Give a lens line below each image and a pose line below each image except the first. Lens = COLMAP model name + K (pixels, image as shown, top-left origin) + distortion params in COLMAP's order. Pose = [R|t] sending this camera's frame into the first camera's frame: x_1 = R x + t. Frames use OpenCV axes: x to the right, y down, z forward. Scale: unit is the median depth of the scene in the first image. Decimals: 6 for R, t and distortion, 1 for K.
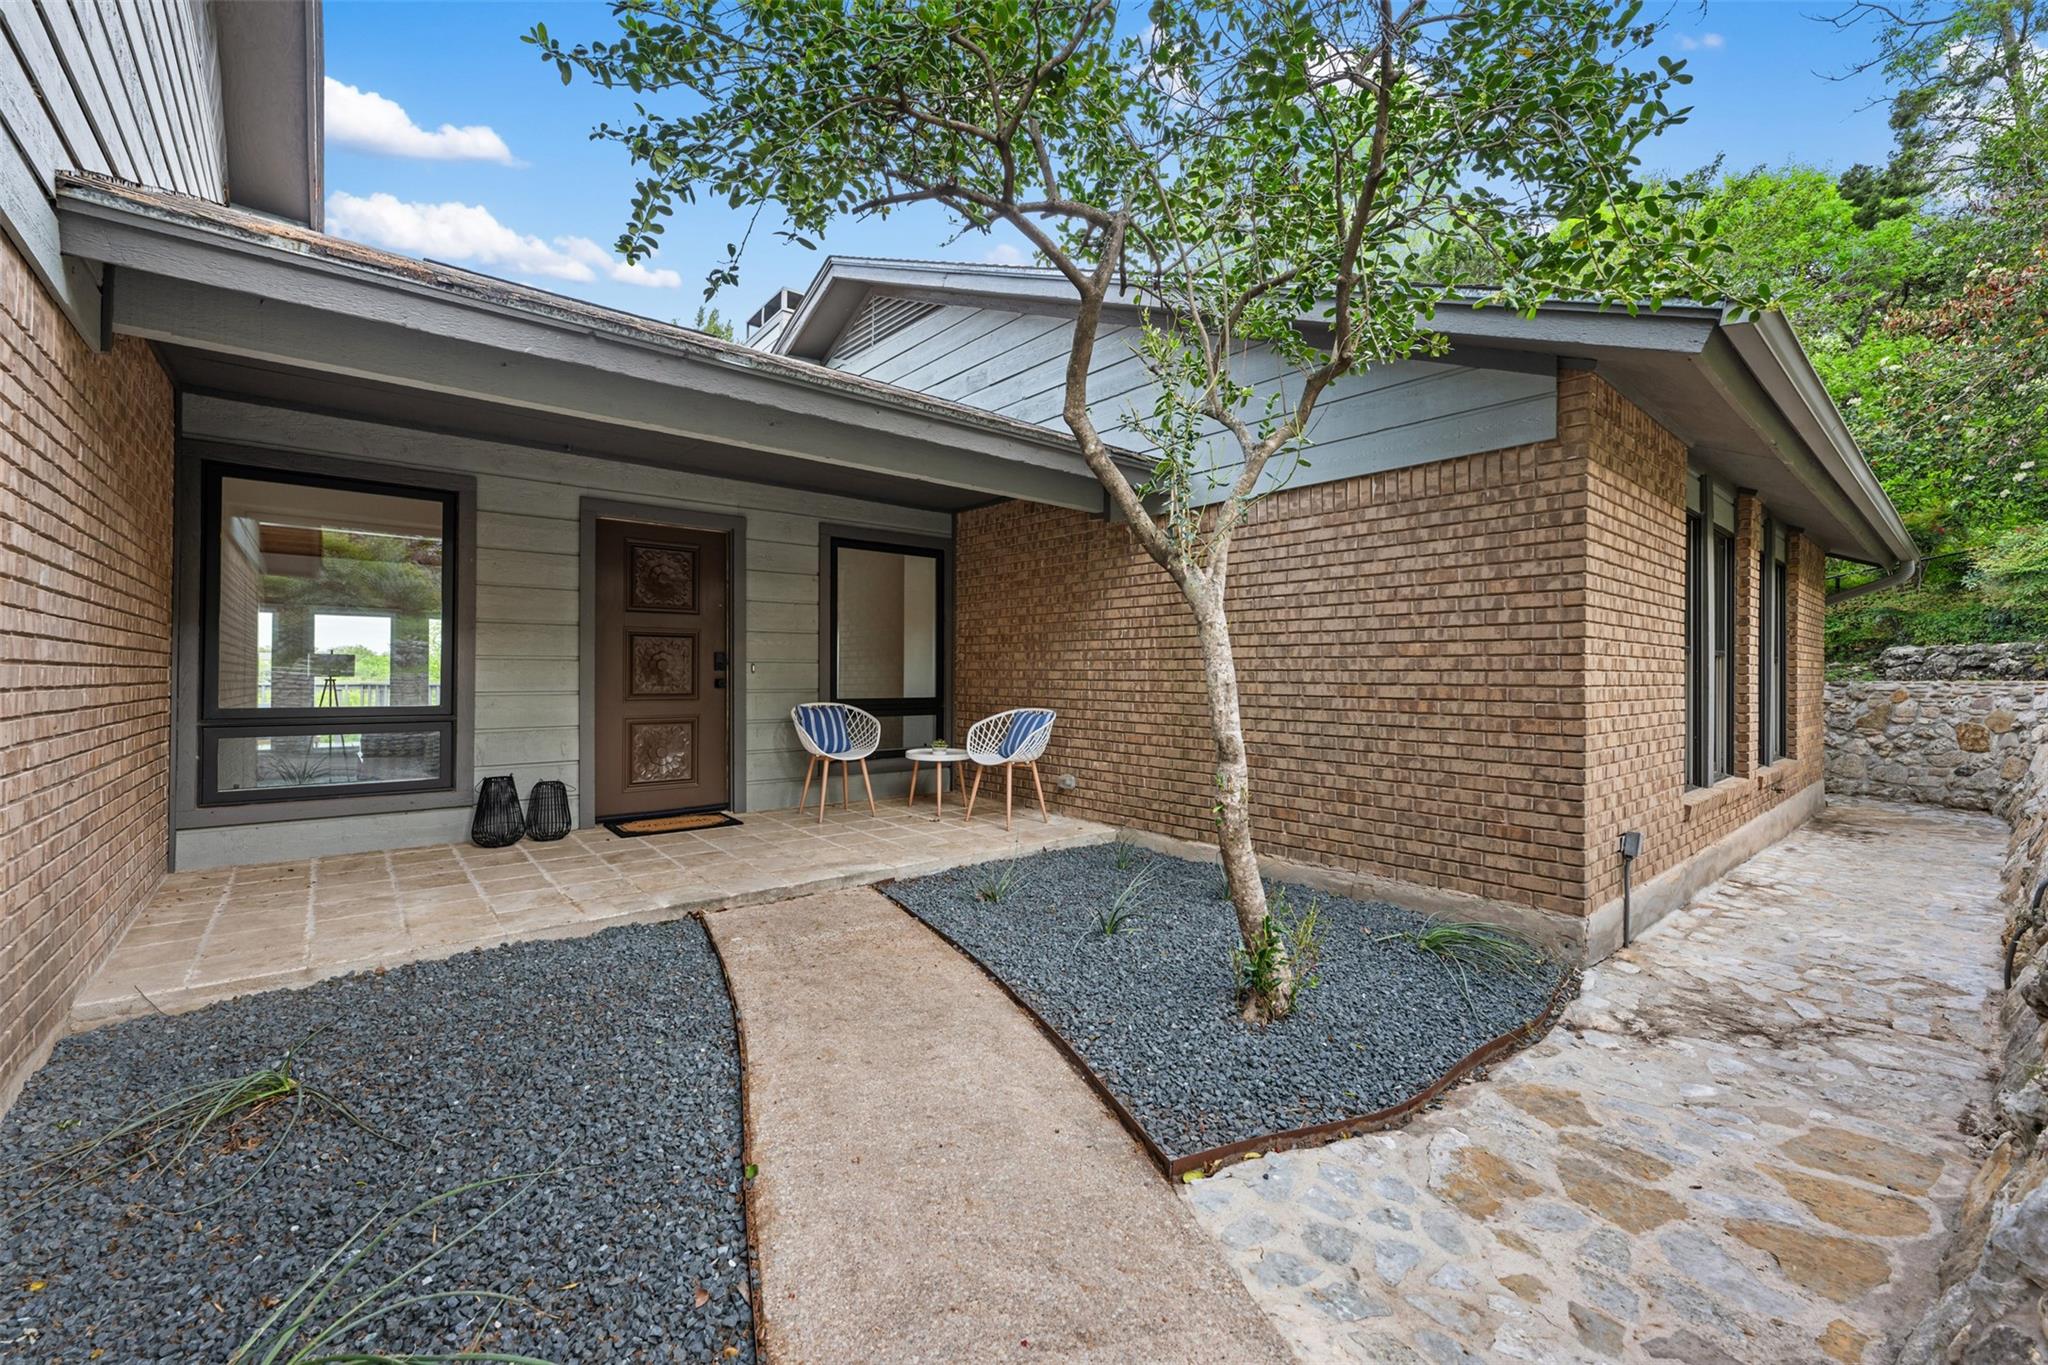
lens RADIAL K [[822.3, 0, 1021.0], [0, 822.3, 672.1], [0, 0, 1]] dist [-0.001585, 0.000061]
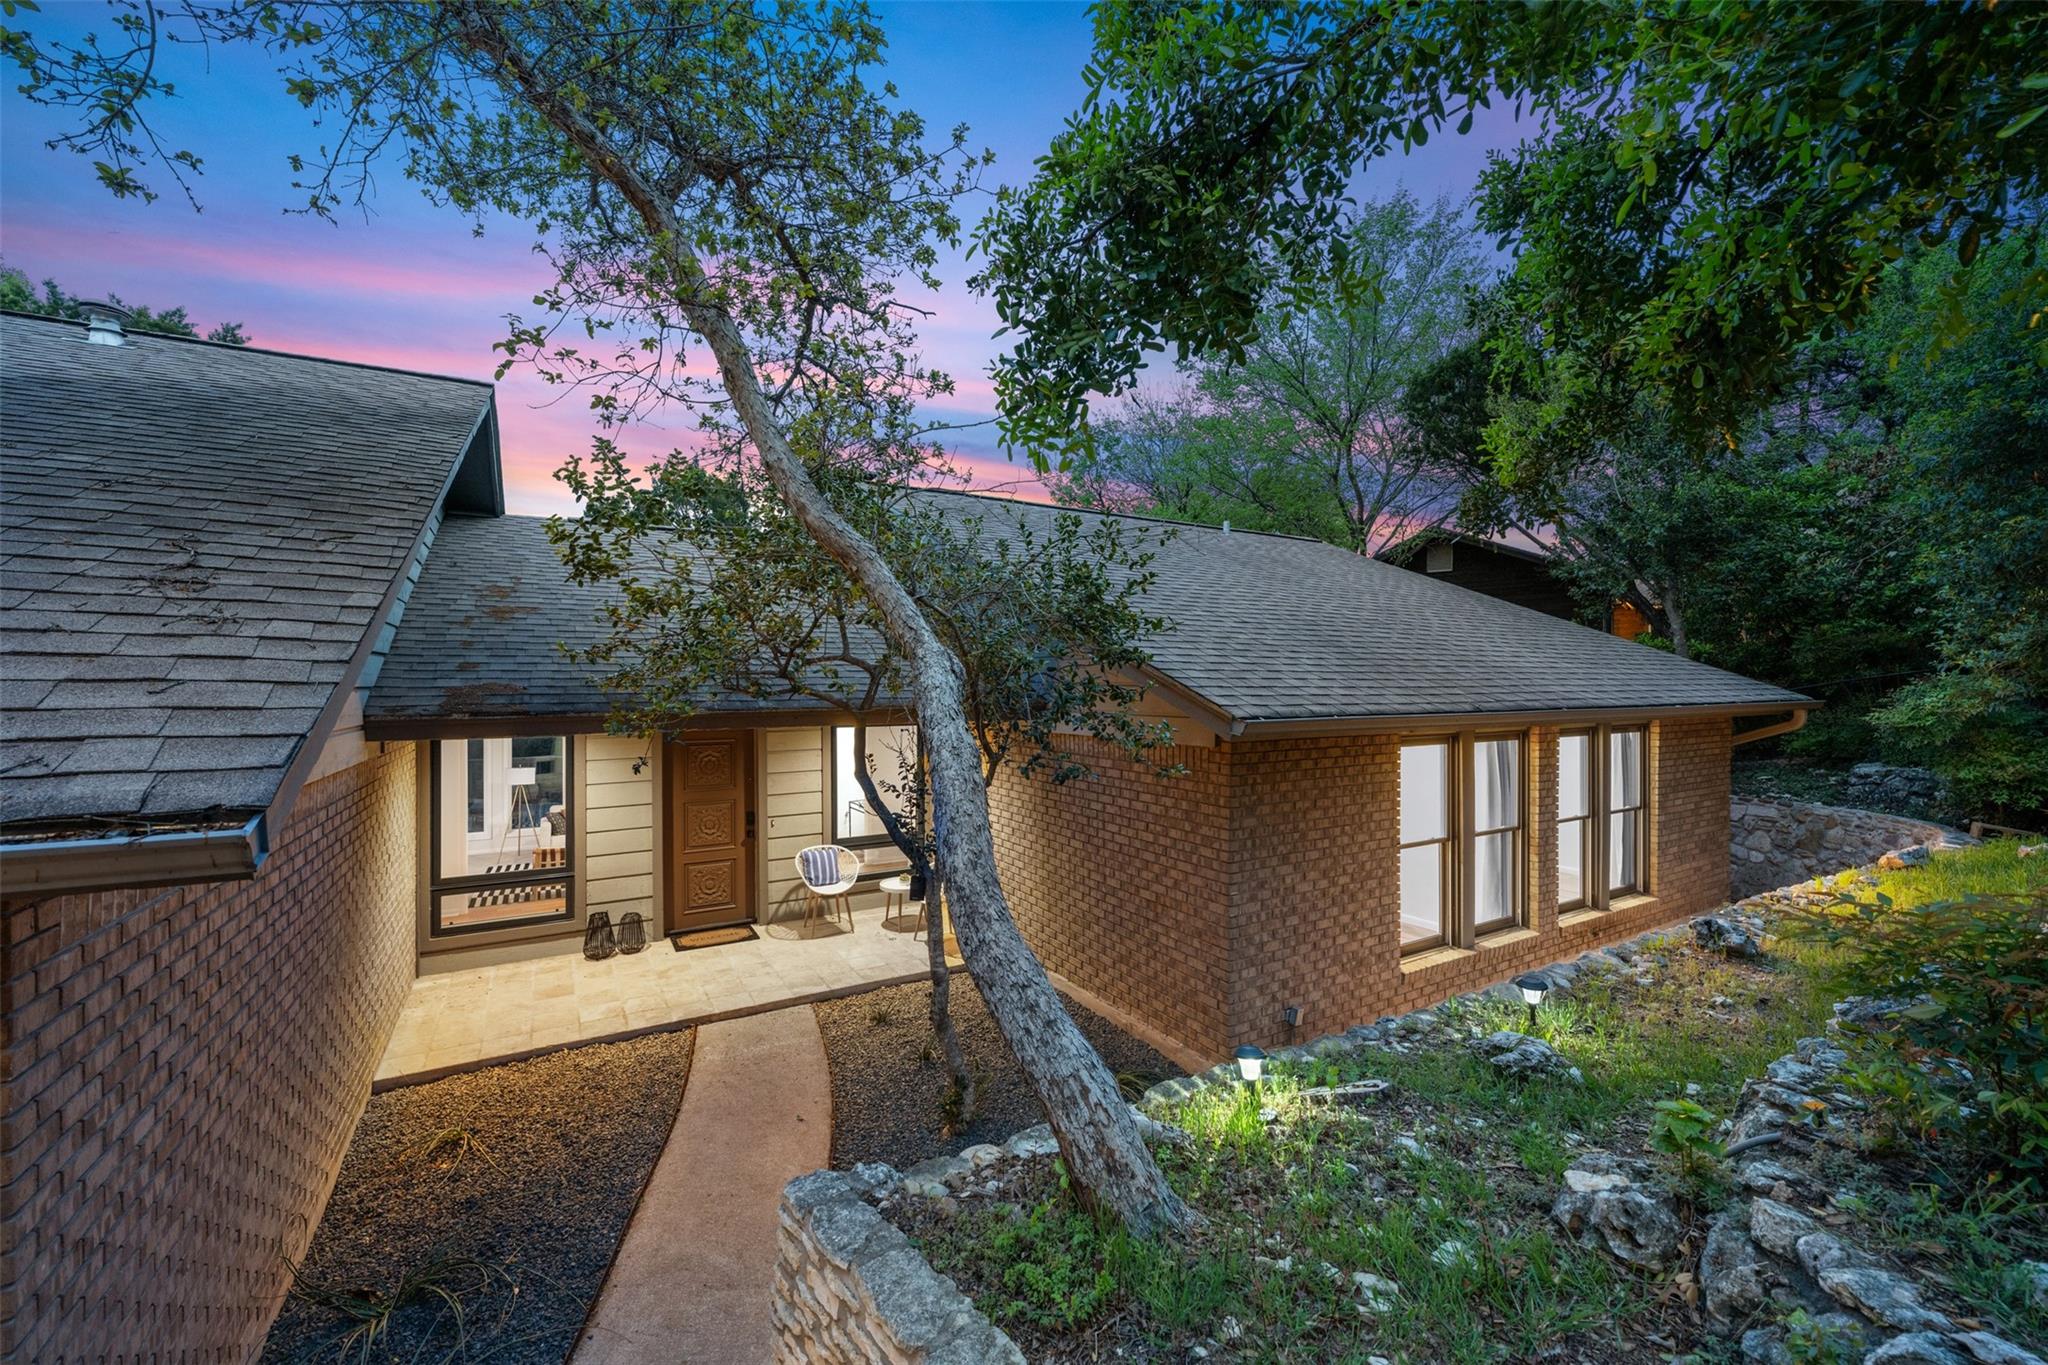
lens RADIAL K [[822.3, 0, 1034.5], [0, 822.3, 678.8], [0, 0, 1]] dist [-0.001585, 0.000061]
pose [[0.986264, -0.005769, -0.165073, 0.617976], [0.007163, 0.999944, 0.007849, -0.455377], [0.165019, -0.008924, 0.986250, -0.561501]]
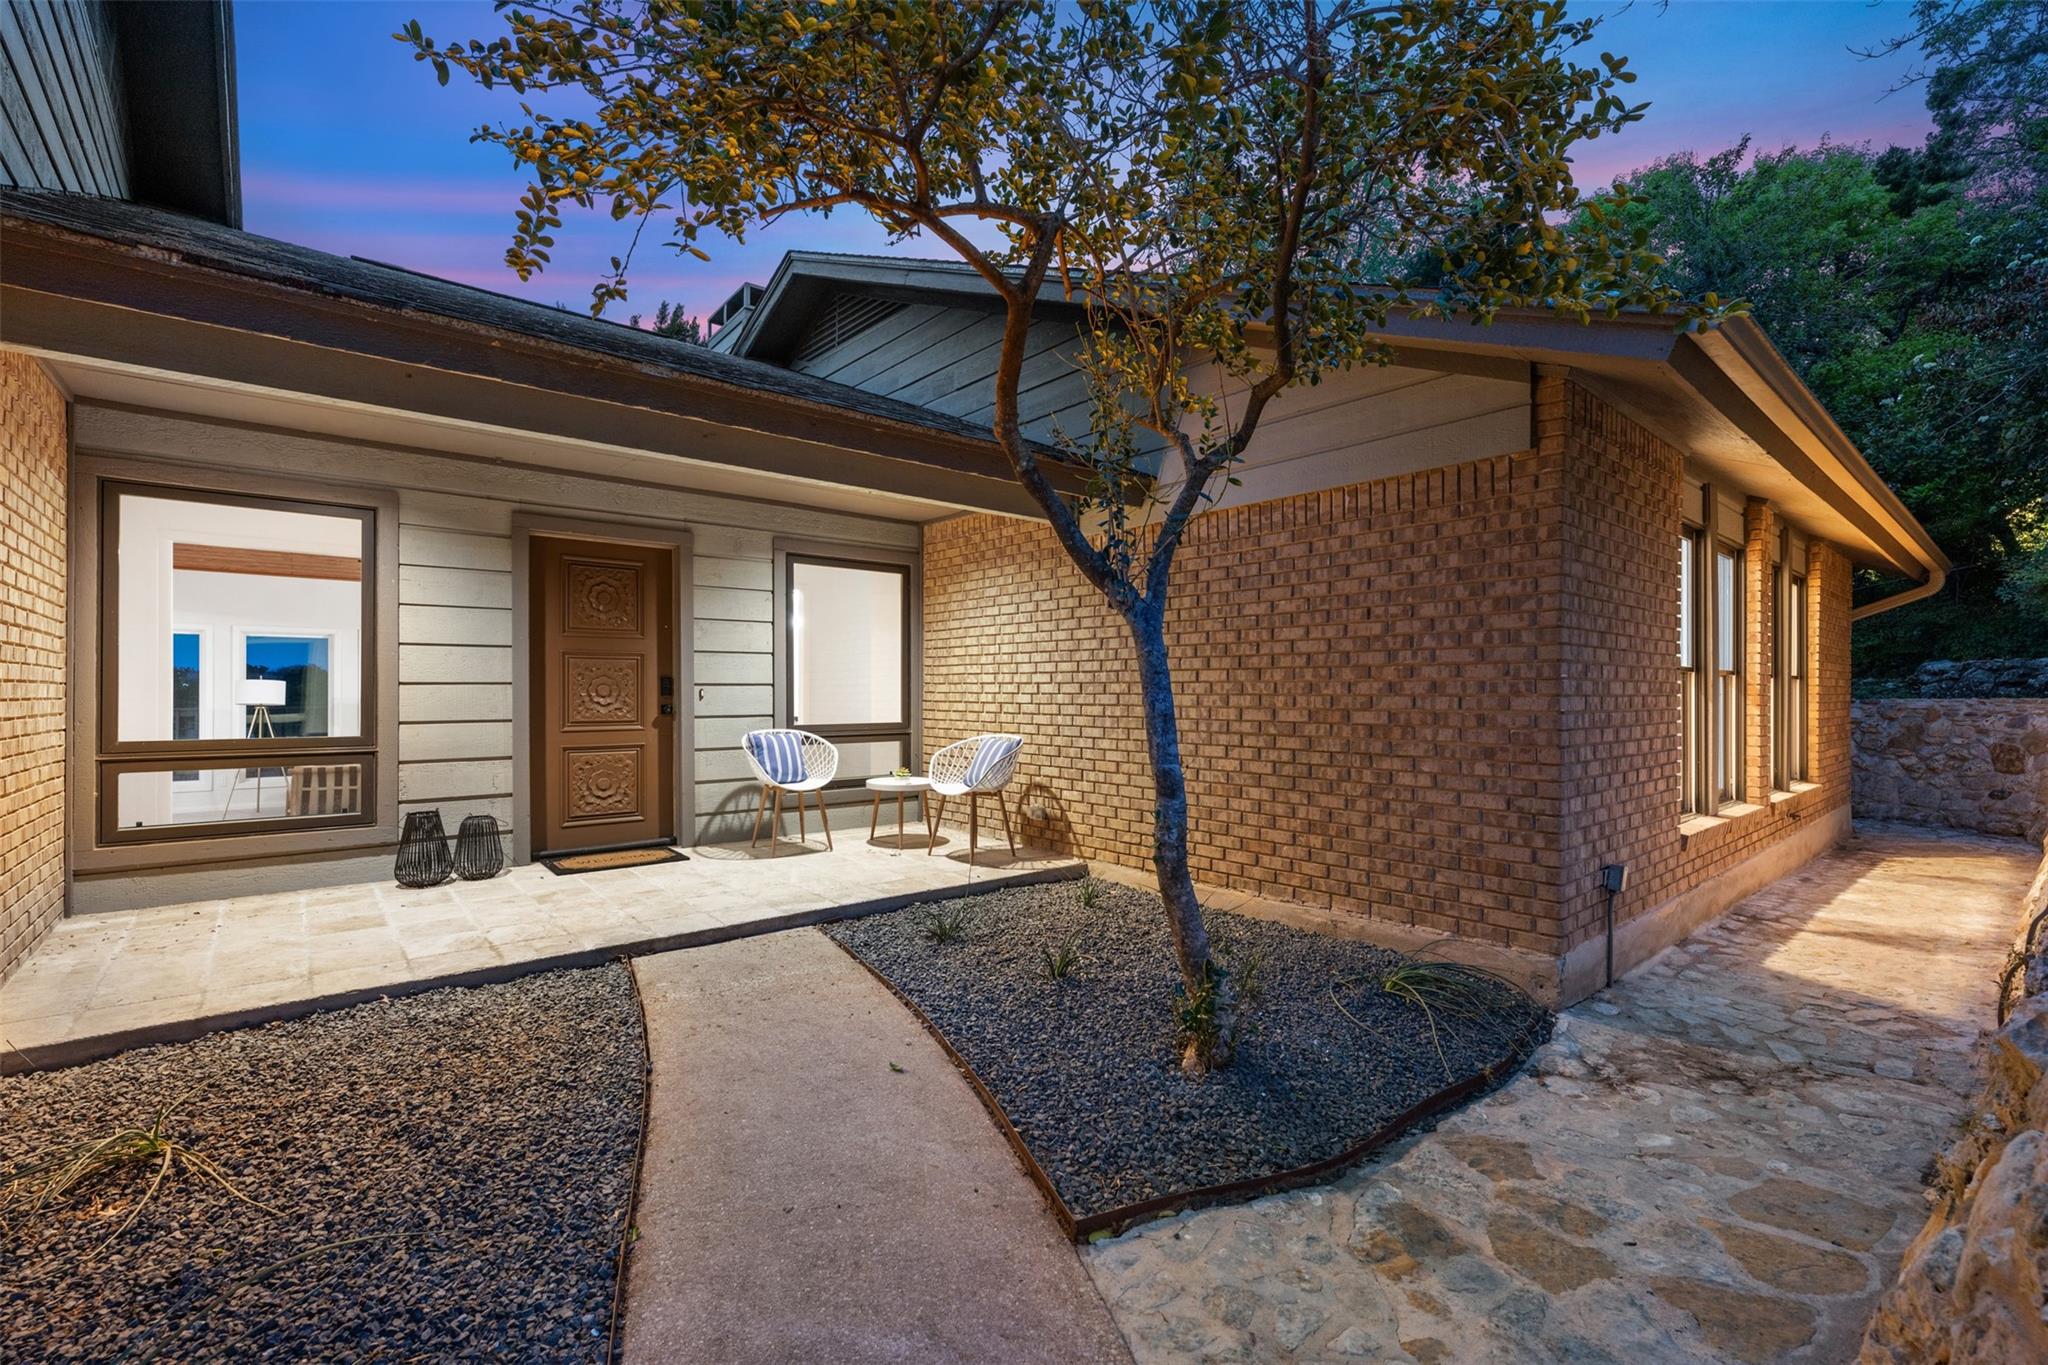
lens RADIAL K [[878.0, 0, 1027.5], [0, 878.0, 695.4], [0, 0, 1]] dist [0.000076, -0.000906]
pose [[0.999984, -0.004745, 0.003152, 0.074644], [0.004722, 0.999962, 0.007316, -0.013766], [-0.003186, -0.007301, 0.999968, -0.009261]]
